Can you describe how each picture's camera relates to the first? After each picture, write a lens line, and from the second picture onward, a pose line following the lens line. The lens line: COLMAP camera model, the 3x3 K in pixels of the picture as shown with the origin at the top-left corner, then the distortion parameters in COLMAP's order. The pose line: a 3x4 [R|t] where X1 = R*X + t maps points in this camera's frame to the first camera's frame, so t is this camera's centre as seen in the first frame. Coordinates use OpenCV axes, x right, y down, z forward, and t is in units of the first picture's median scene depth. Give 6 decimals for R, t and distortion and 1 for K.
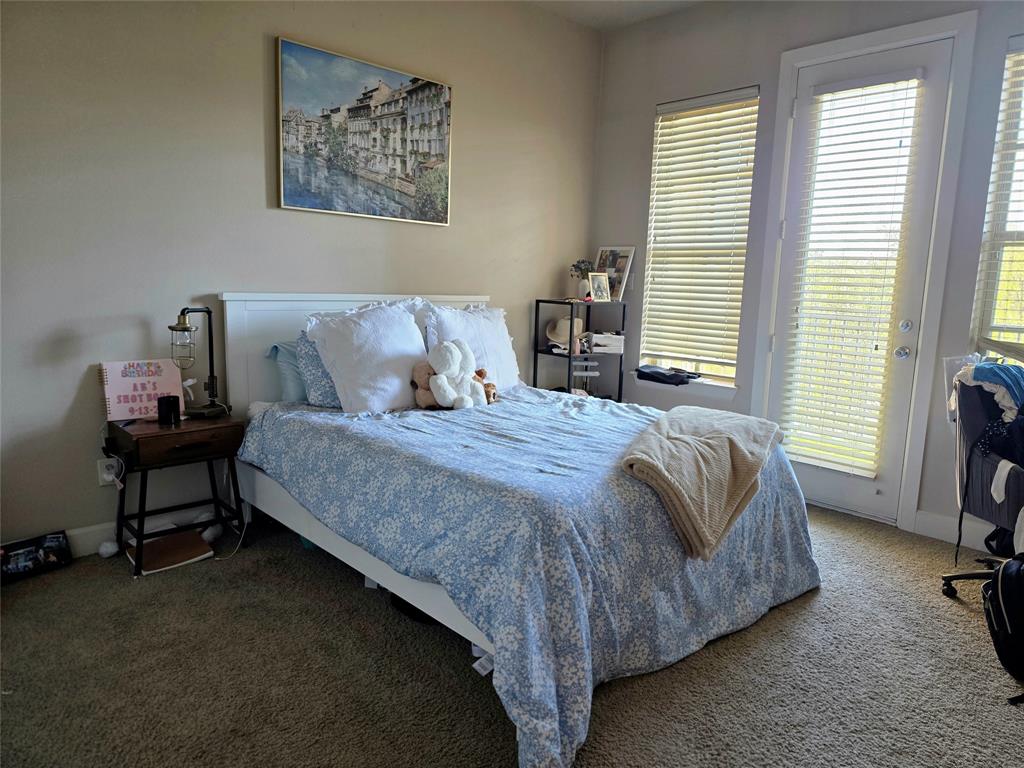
lens RADIAL K [[693.2, 0, 508.0], [0, 693.2, 380.0], [0, 0, 1]] dist [0.061434, -0.067632]
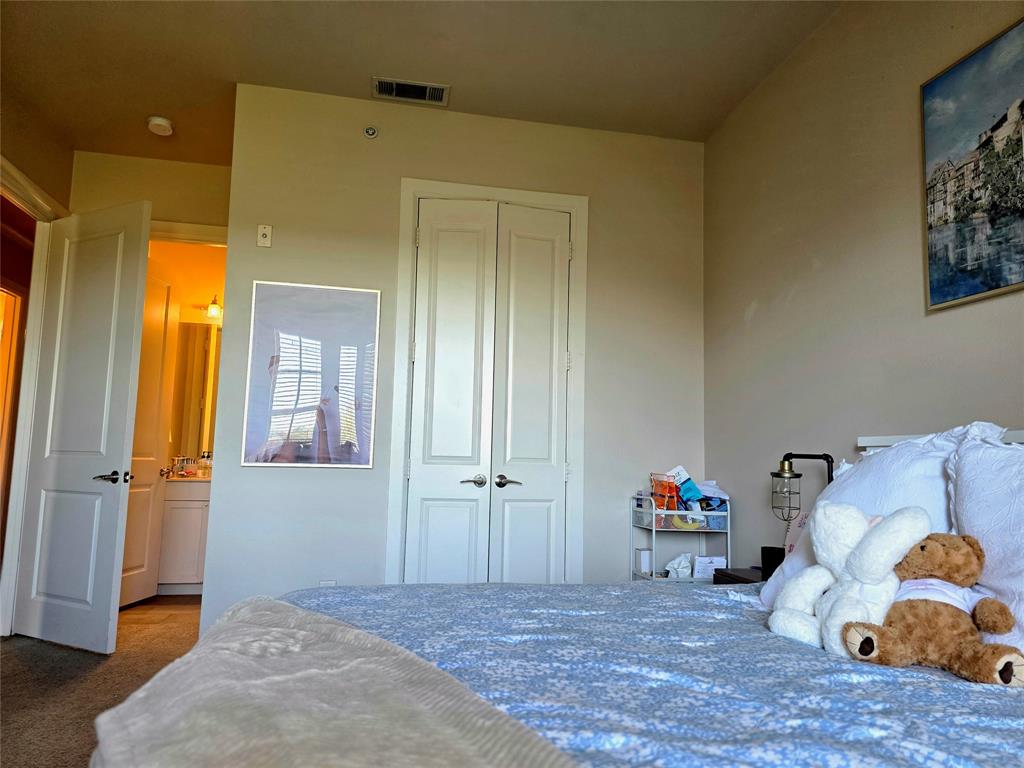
lens RADIAL K [[693.2, 0, 508.0], [0, 693.2, 380.0], [0, 0, 1]] dist [0.061434, -0.067632]
pose [[-0.517667, -0.141143, -0.843860, 0.441505], [-0.158994, 0.984989, -0.067212, -0.066751], [0.840679, 0.099375, -0.532337, 0.997835]]
